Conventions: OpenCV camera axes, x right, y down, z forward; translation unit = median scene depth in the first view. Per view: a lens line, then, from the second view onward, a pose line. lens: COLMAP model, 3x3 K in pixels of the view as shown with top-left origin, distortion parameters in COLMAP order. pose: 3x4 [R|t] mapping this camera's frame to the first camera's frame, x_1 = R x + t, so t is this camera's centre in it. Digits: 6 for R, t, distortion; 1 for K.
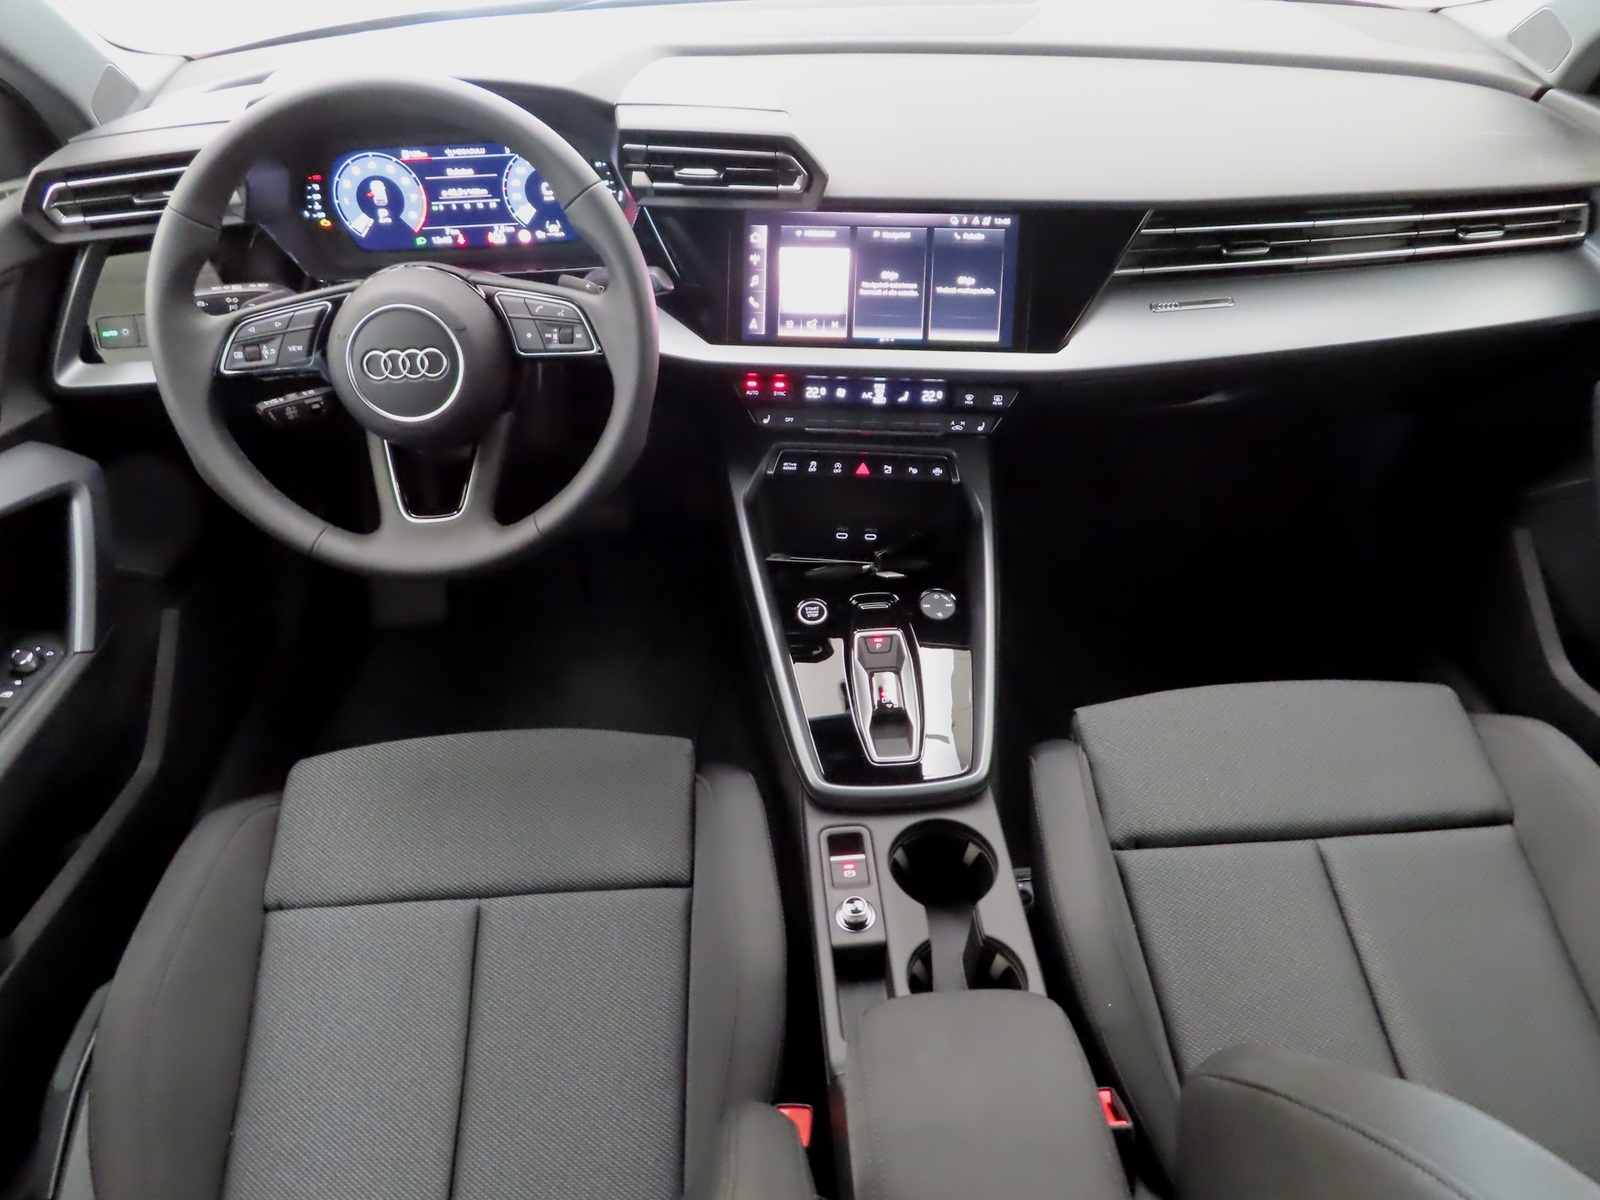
lens RADIAL K [[1173.3, 0, 800.0], [0, 1173.3, 600.0], [0, 0, 1]] dist [-0.008569, 0.012416]
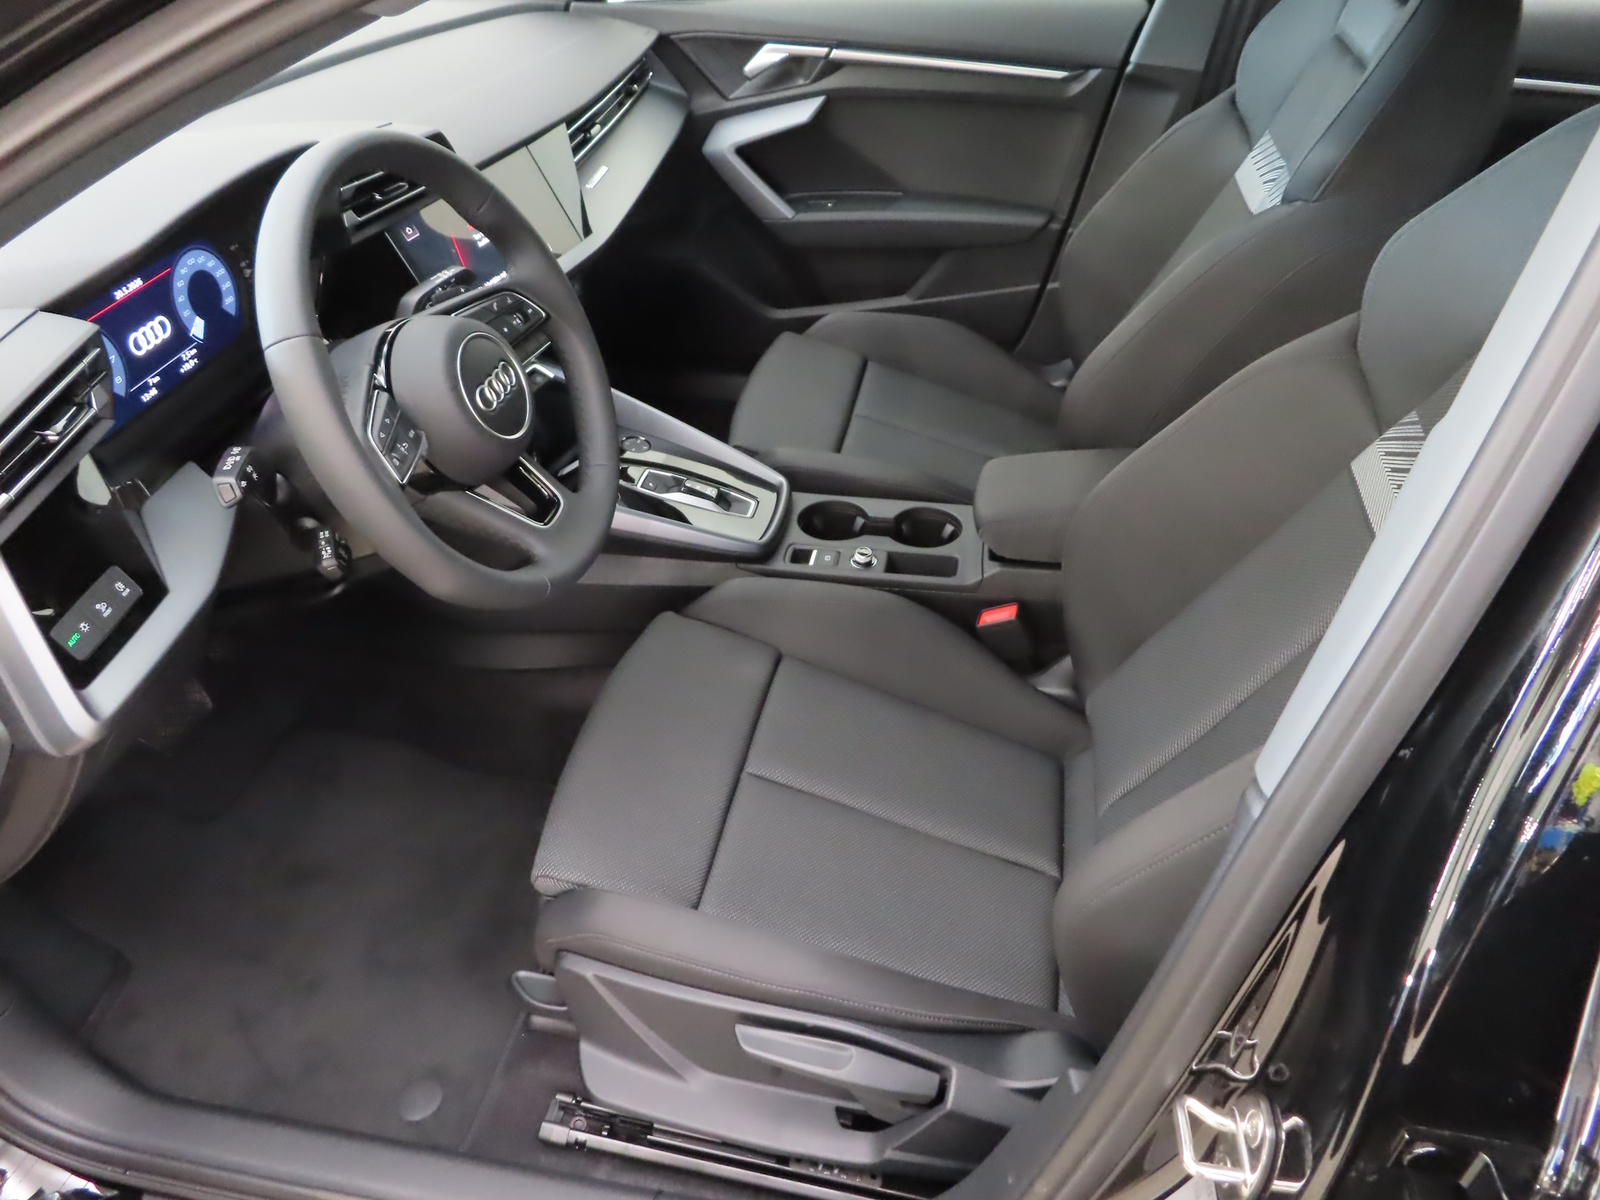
lens RADIAL K [[1173.3, 0, 800.0], [0, 1173.3, 600.0], [0, 0, 1]] dist [-0.008569, 0.012416]
pose [[0.249752, -0.578436, 0.776554, -1.009062], [0.616862, 0.713219, 0.332867, -0.205545], [-0.746395, 0.395892, 0.534943, 0.261973]]
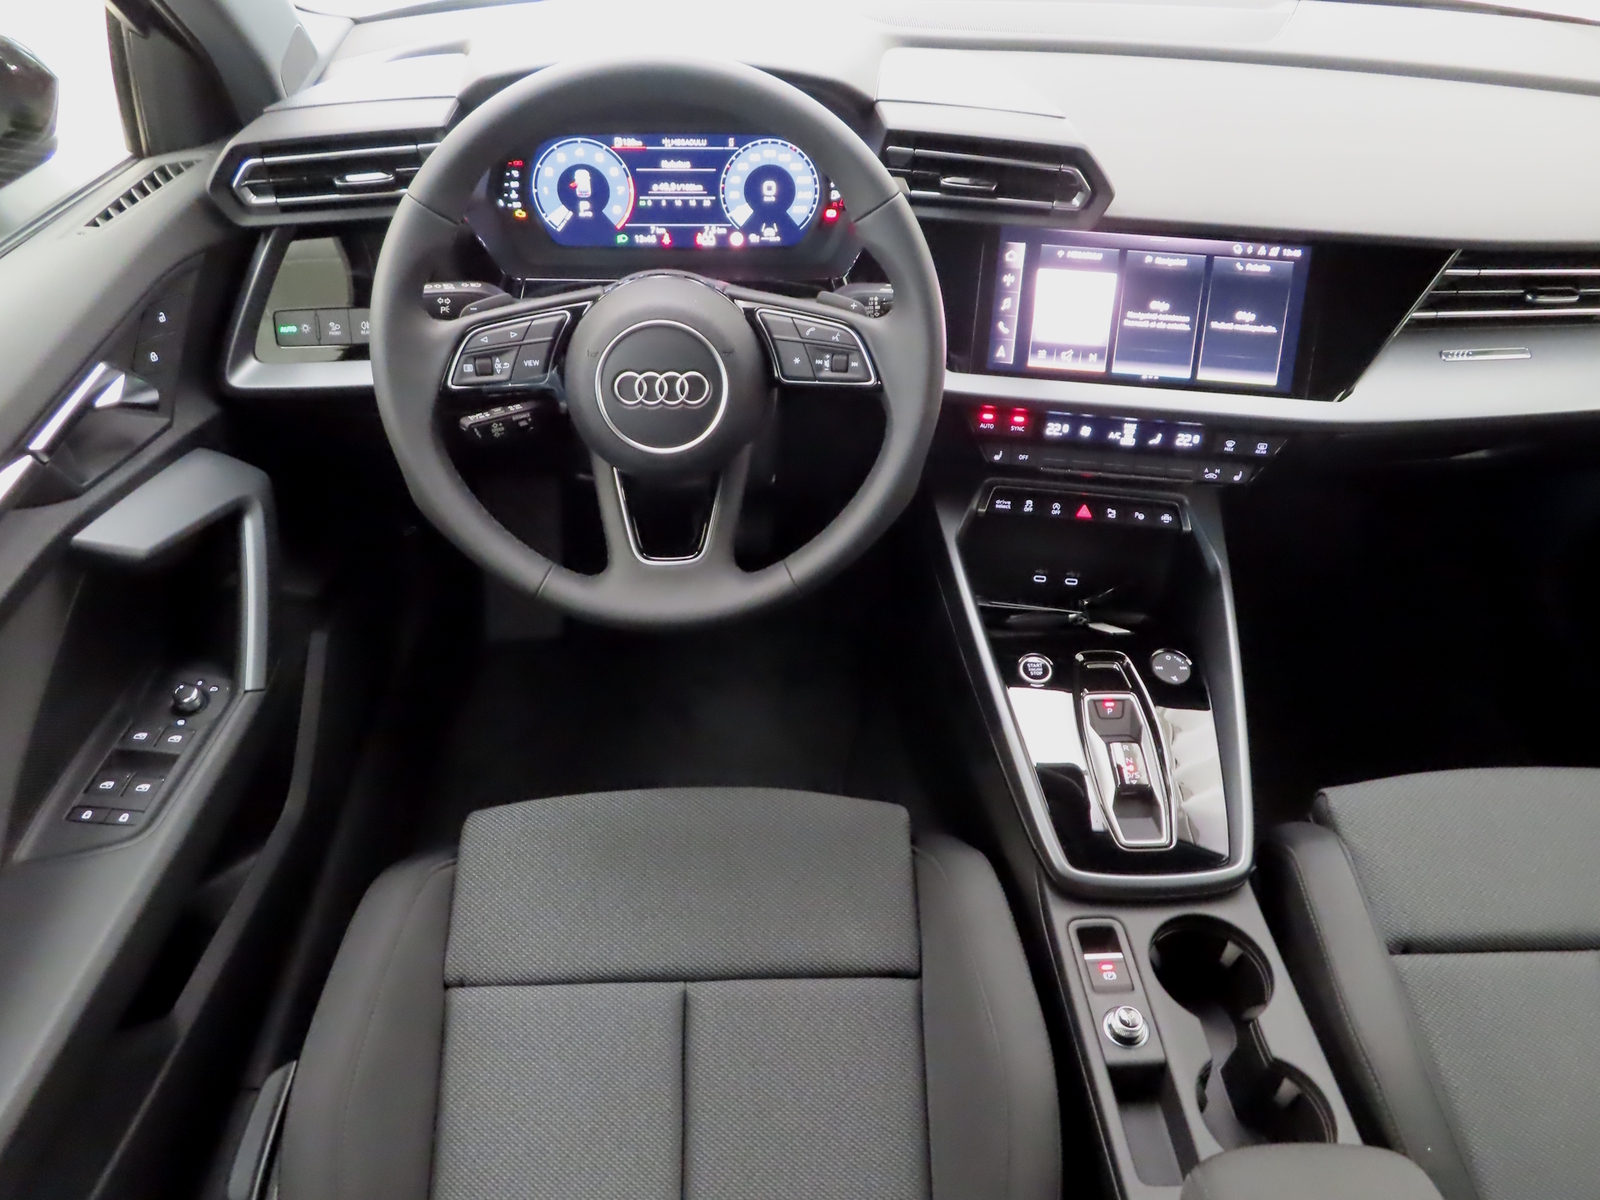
lens RADIAL K [[1173.3, 0, 800.0], [0, 1173.3, 600.0], [0, 0, 1]] dist [-0.008569, 0.012416]
pose [[0.998852, 0.044778, 0.017039, -0.203978], [-0.044964, 0.998931, 0.010706, -0.048370], [-0.016542, -0.011460, 0.999798, 0.101728]]
